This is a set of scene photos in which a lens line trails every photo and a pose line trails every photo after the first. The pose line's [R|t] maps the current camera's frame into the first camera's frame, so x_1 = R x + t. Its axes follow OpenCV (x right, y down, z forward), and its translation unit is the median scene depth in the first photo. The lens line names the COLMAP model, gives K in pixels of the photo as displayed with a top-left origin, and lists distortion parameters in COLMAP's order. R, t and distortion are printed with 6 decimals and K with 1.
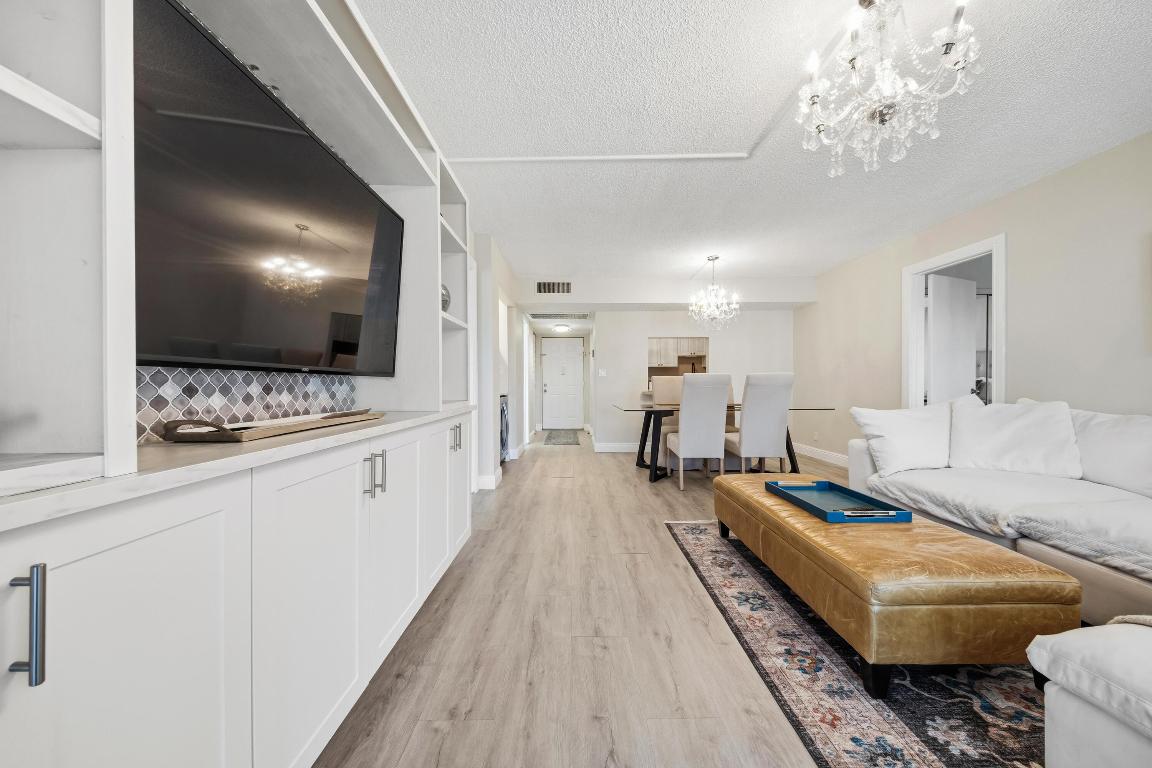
lens RADIAL K [[406.3, 0, 574.5], [0, 406.3, 382.7], [0, 0, 1]] dist [0.025053, -0.014516]
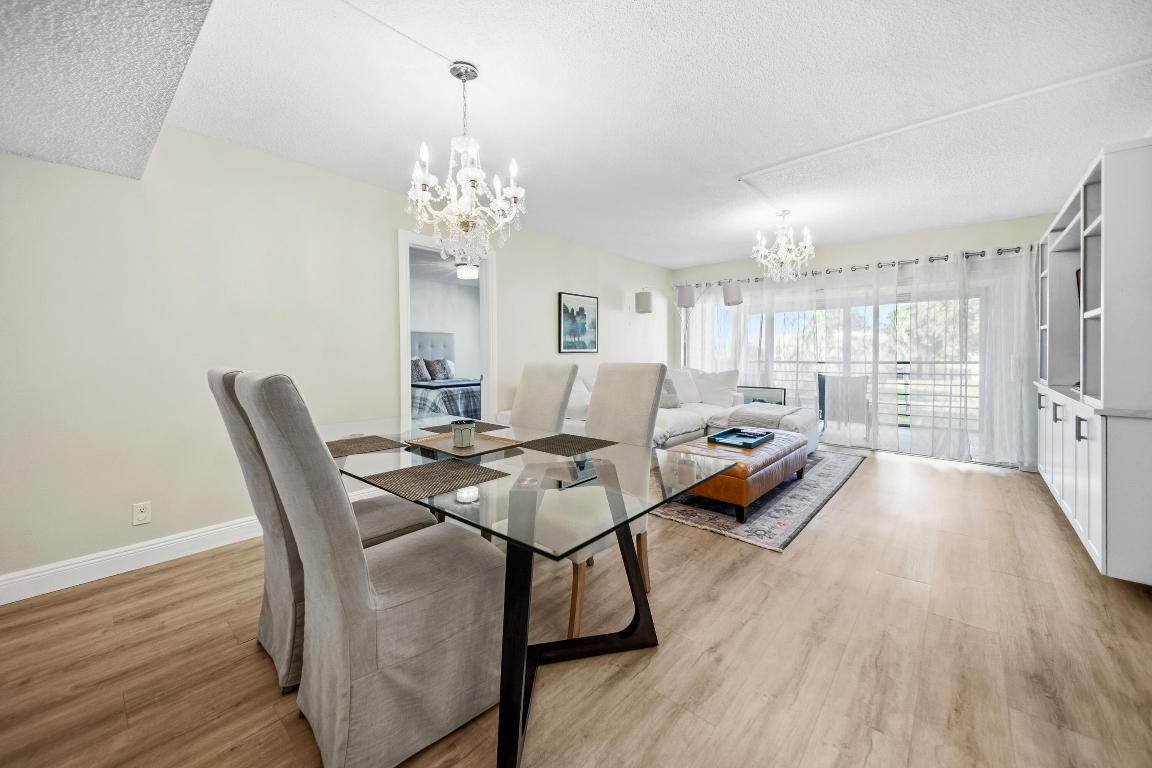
lens RADIAL K [[436.9, 0, 574.8], [0, 436.9, 353.6], [0, 0, 1]] dist [0.016340, -0.010138]
pose [[-0.751806, 0.004289, 0.659371, -0.057506], [0.003185, 0.999991, -0.002874, -0.056650], [-0.659377, -0.000061, -0.751812, 2.628218]]
